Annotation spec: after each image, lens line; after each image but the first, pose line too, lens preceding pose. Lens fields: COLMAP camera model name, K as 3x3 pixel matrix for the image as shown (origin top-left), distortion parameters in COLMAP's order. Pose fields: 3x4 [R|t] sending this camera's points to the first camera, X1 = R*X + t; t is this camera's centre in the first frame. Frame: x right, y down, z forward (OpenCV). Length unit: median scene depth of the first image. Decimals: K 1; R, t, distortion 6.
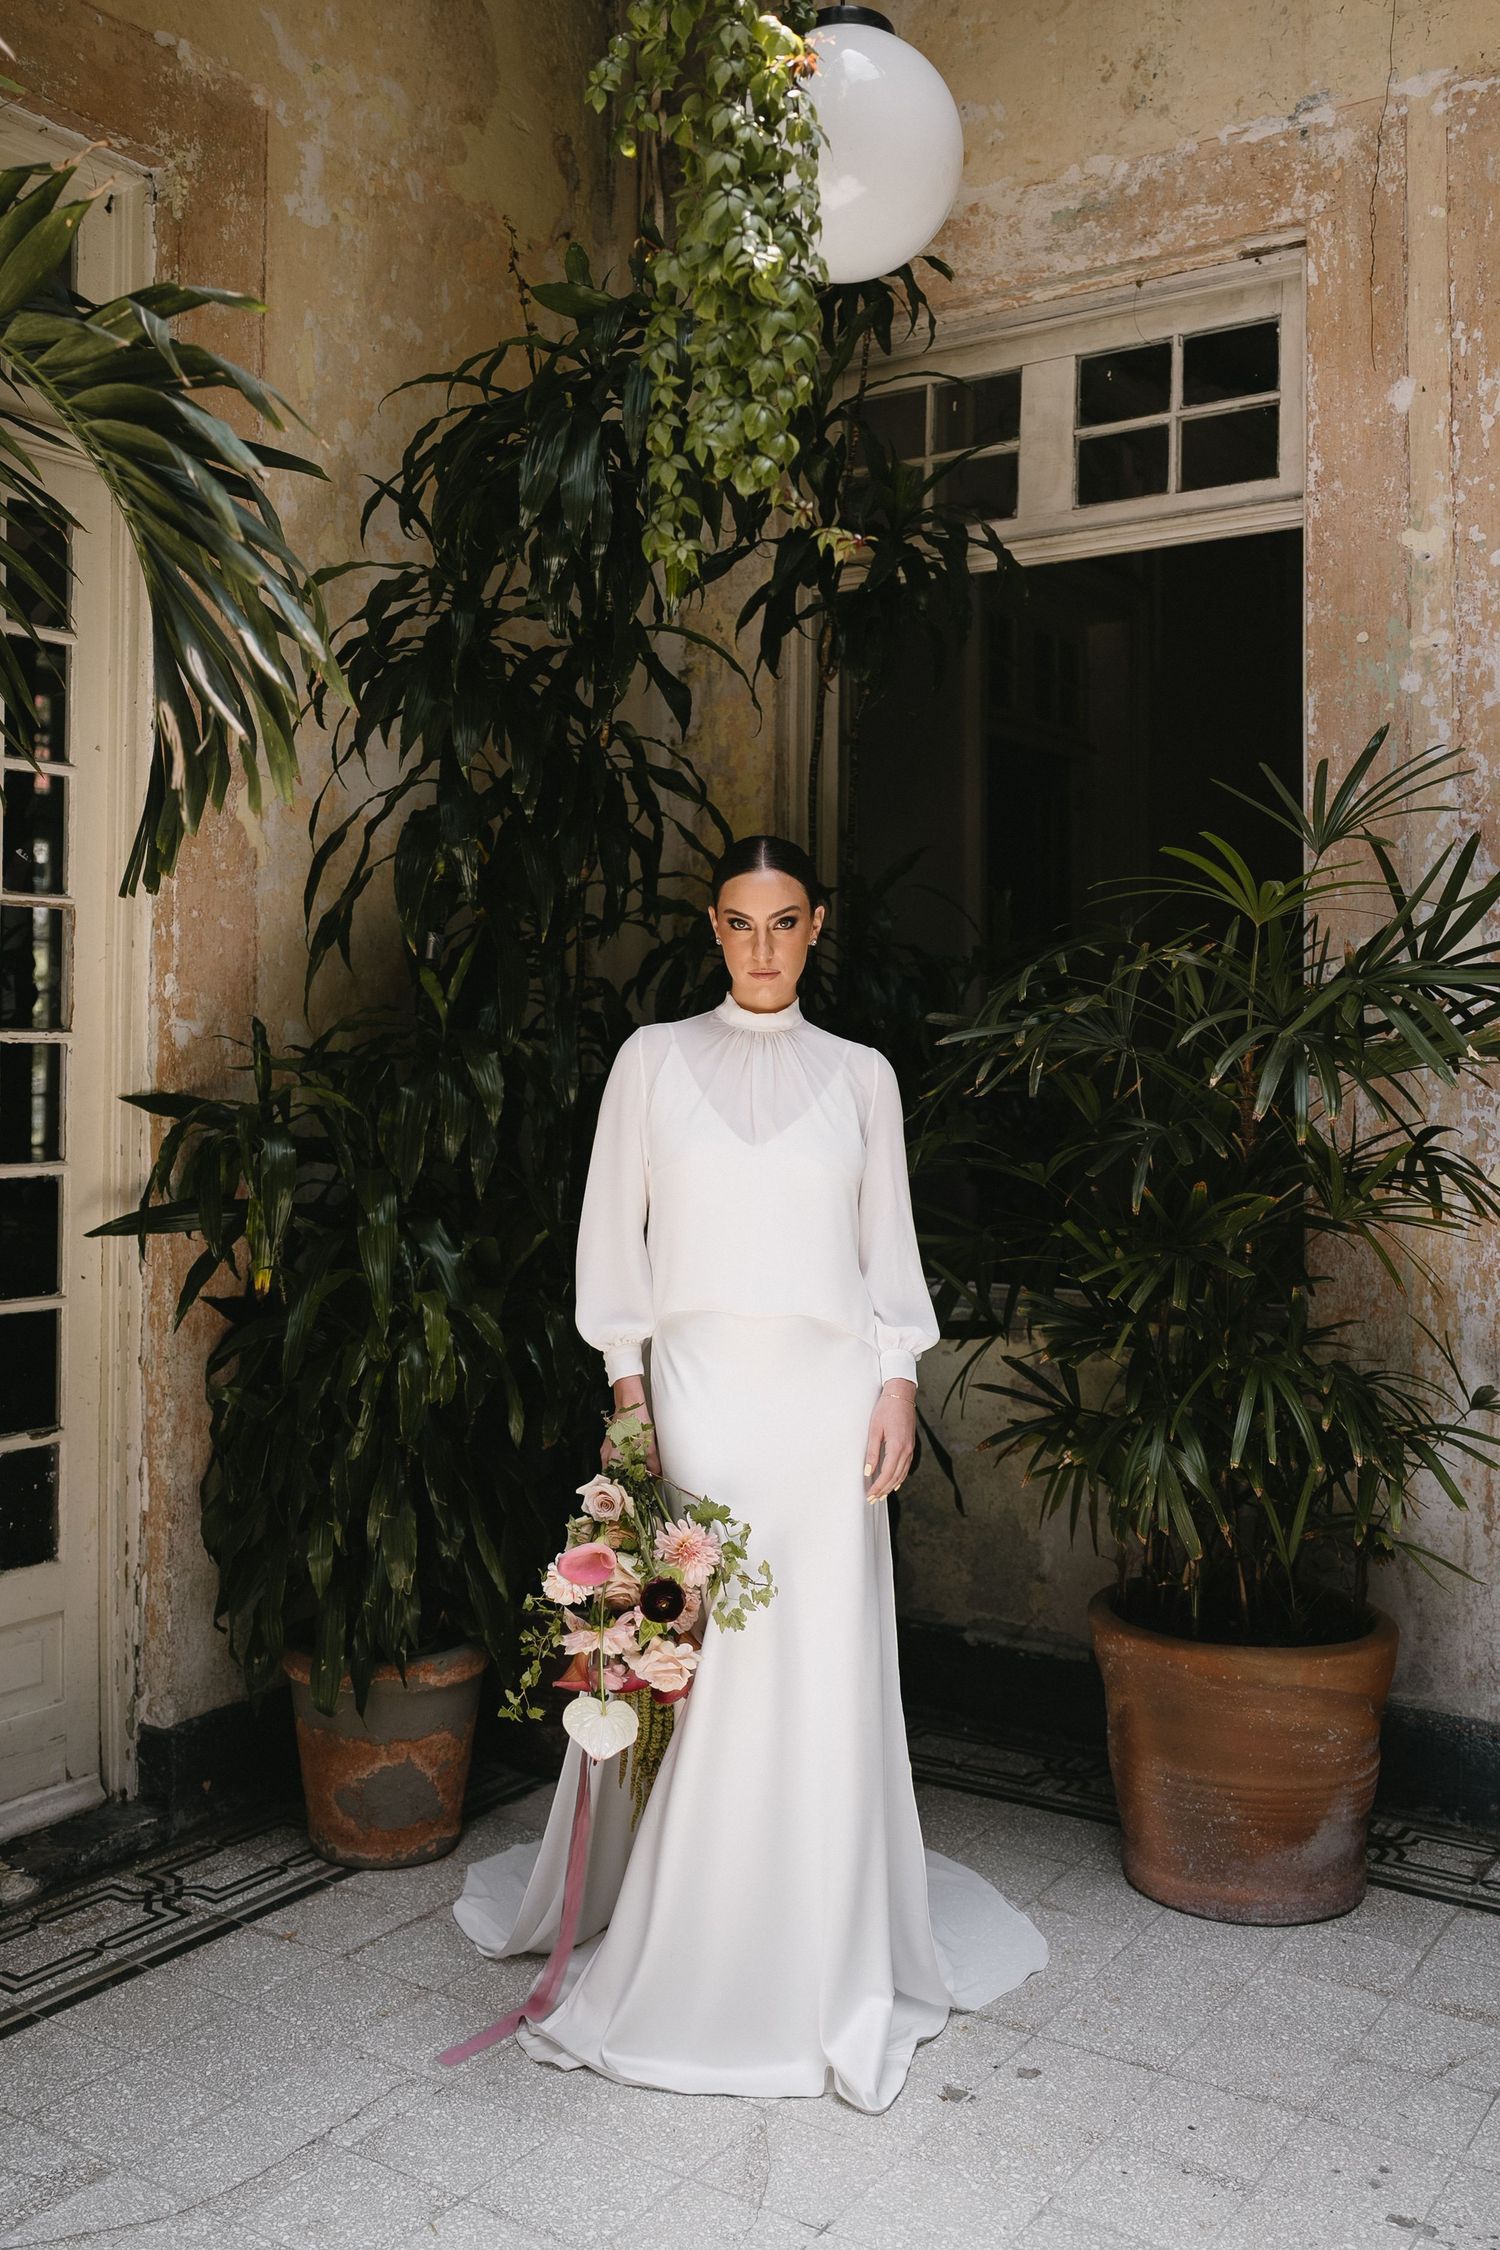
lens RADIAL K [[1912.2, 0, 640.1], [0, 1912.2, 1009.5], [0, 0, 1]] dist [0.002755, -0.005031]
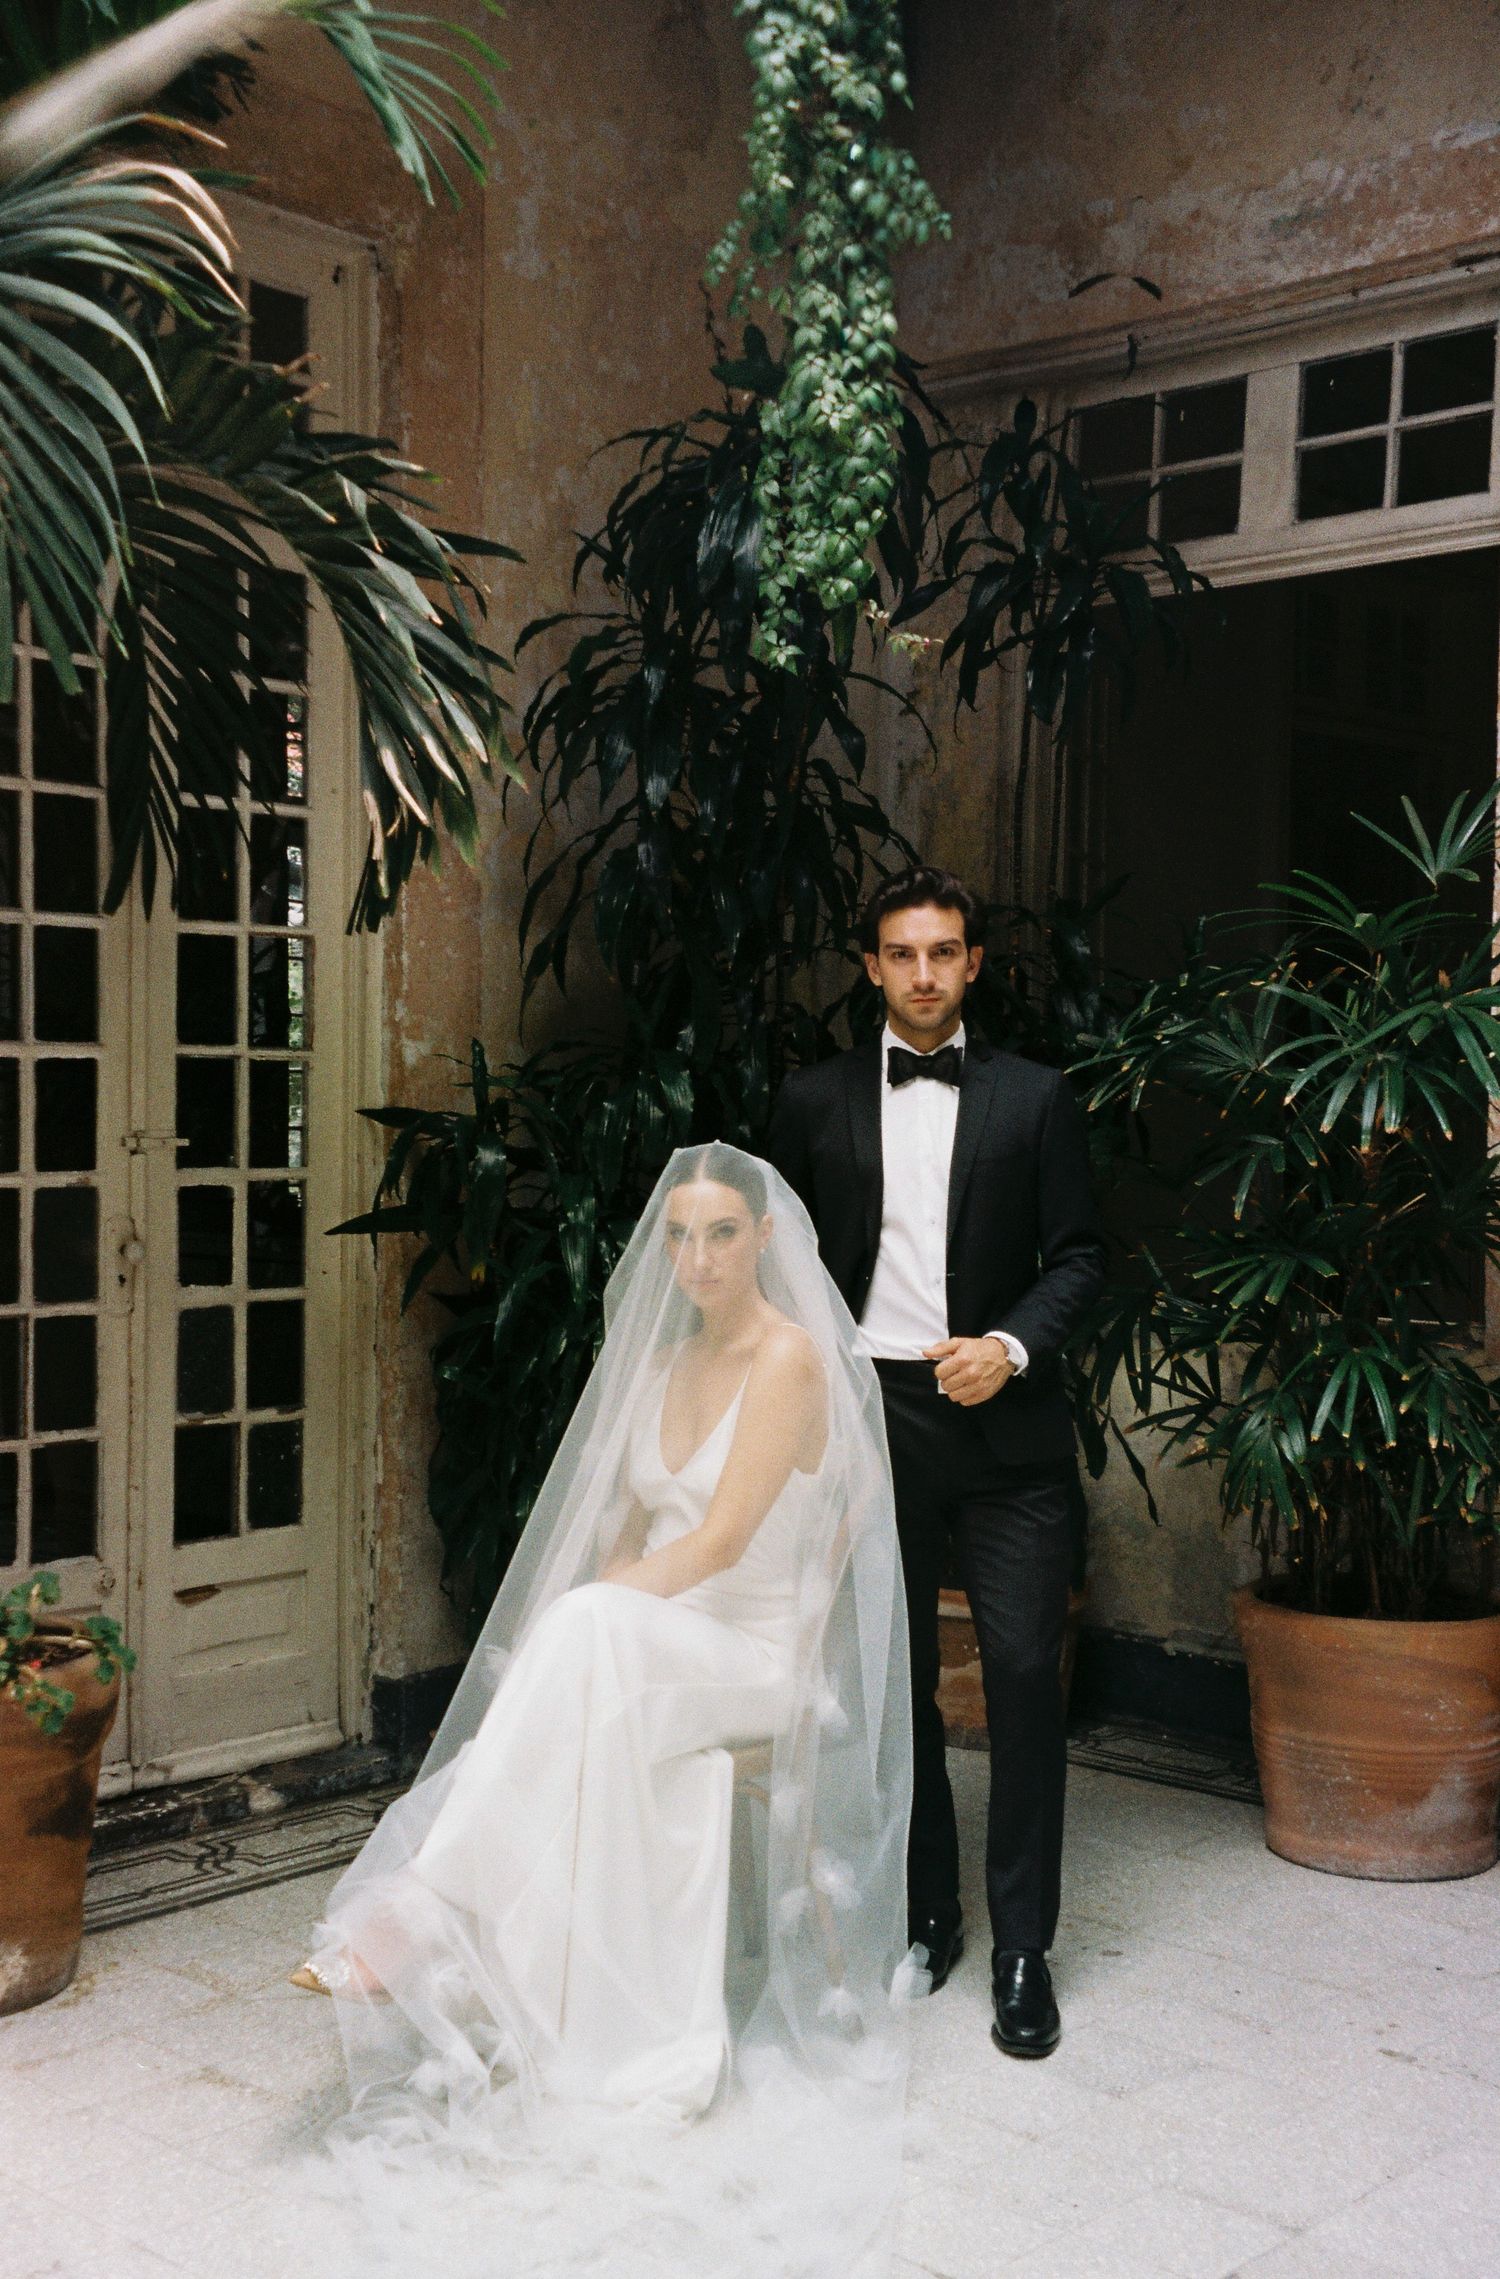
lens RADIAL K [[2521.5, 0, 750.0], [0, 2521.5, 1139.5], [0, 0, 1]] dist [0.187468, -0.312528]
pose [[0.991274, 0.006516, -0.131657, 0.146242], [-0.001192, 0.999180, 0.040480, 0.003010], [0.131813, -0.039970, 0.990468, -0.420157]]
